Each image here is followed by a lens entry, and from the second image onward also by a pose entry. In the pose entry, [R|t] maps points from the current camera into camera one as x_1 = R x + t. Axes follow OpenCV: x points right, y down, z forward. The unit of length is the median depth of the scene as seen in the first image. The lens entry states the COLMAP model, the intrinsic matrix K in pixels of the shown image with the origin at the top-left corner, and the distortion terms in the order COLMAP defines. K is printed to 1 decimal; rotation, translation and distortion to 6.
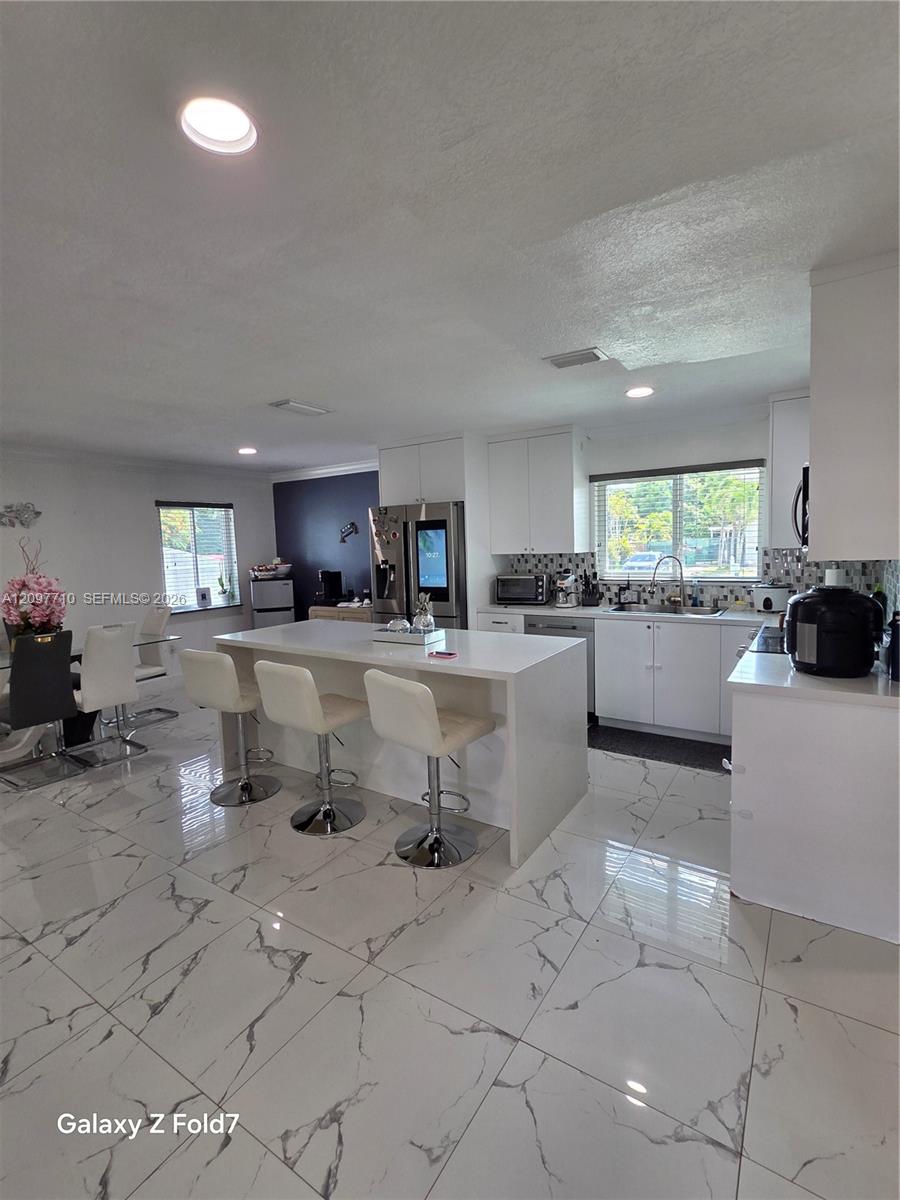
lens RADIAL K [[545.3, 0, 453.6], [0, 545.3, 596.0], [0, 0, 1]] dist [0.000379, -0.002266]
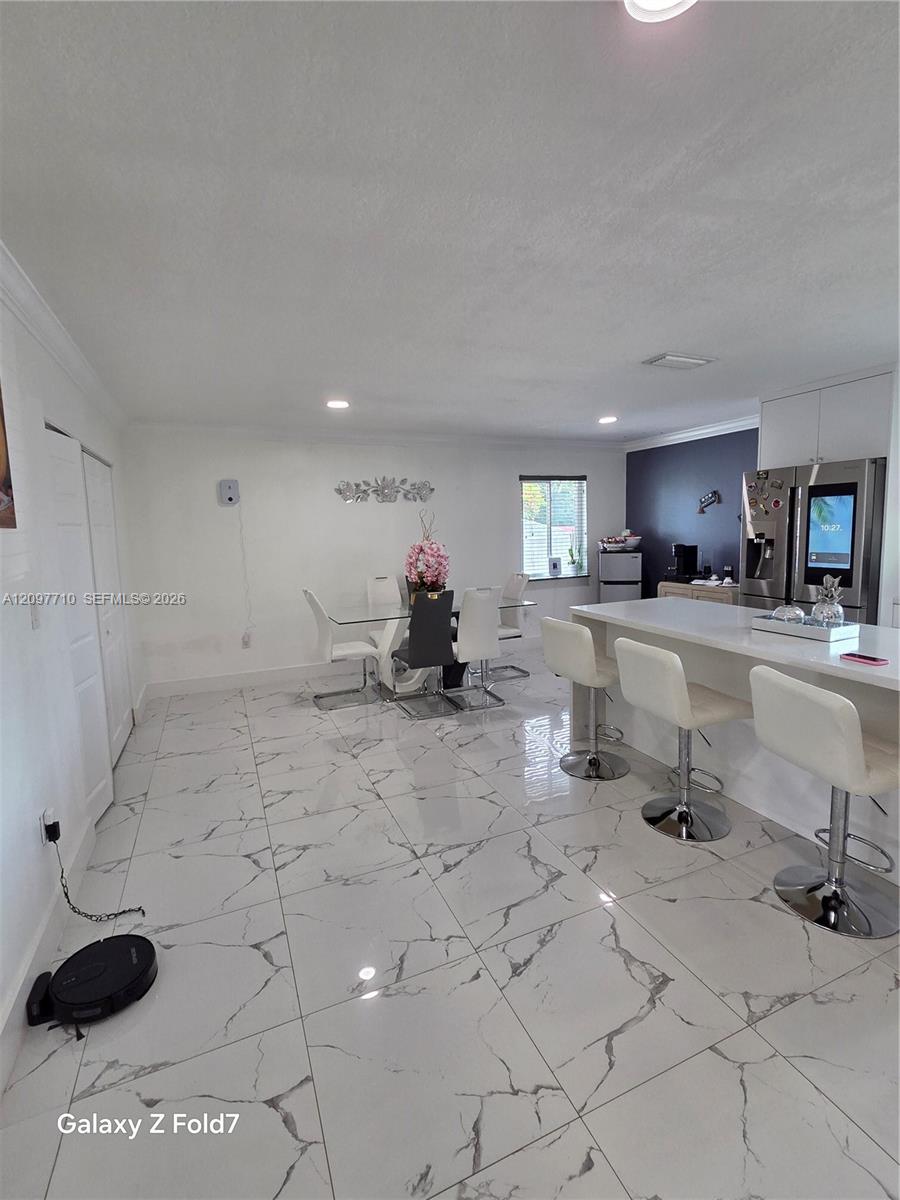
lens RADIAL K [[545.3, 0, 462.9], [0, 545.3, 588.8], [0, 0, 1]] dist [0.000379, -0.002266]
pose [[0.836245, 0.070834, -0.543762, -0.054495], [-0.051505, 0.997384, 0.050717, 0.001165], [0.545932, -0.014406, 0.837705, 0.043804]]
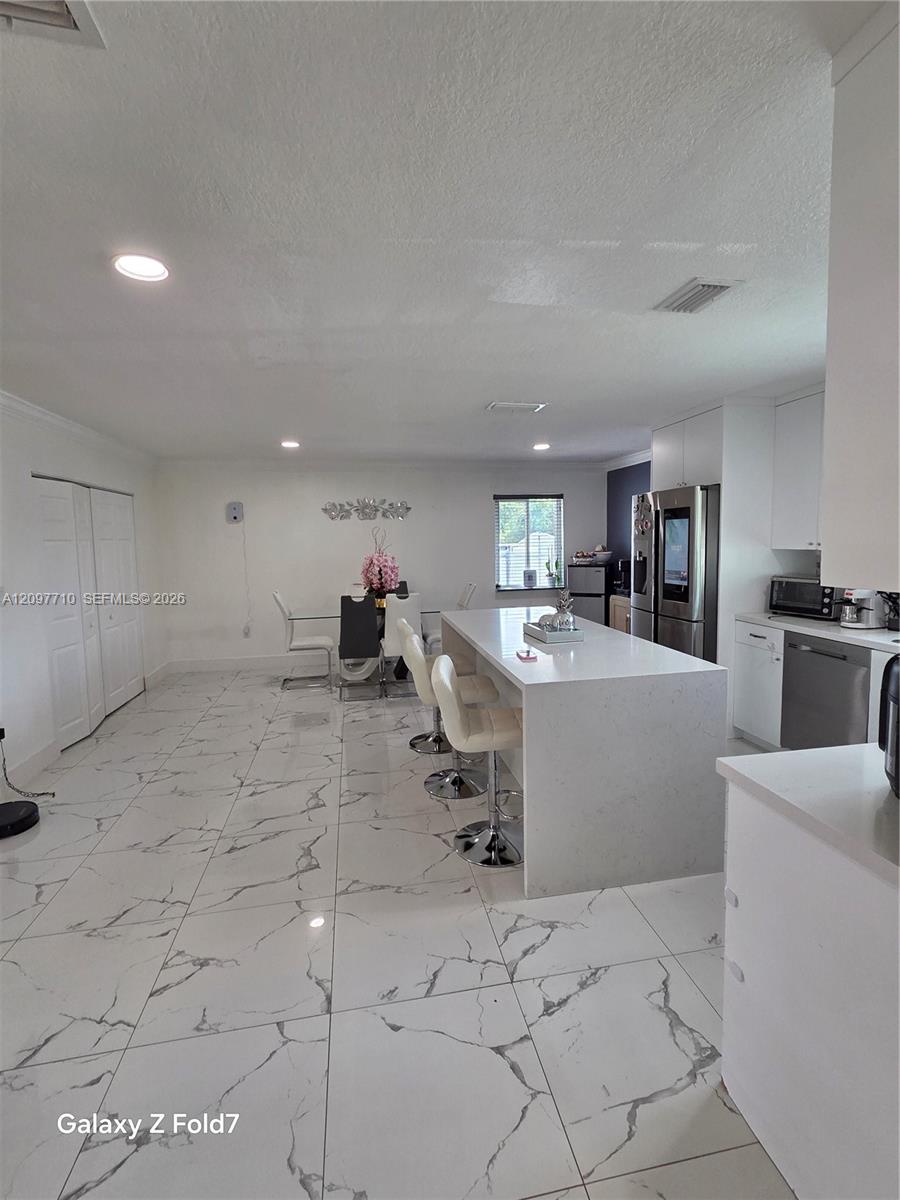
lens RADIAL K [[545.3, 0, 461.9], [0, 545.3, 587.6], [0, 0, 1]] dist [0.000379, -0.002266]
pose [[0.700762, 0.081610, -0.708711, 0.384093], [-0.071729, 0.996461, 0.043821, -0.028447], [0.709780, 0.020127, 0.704136, 0.164820]]
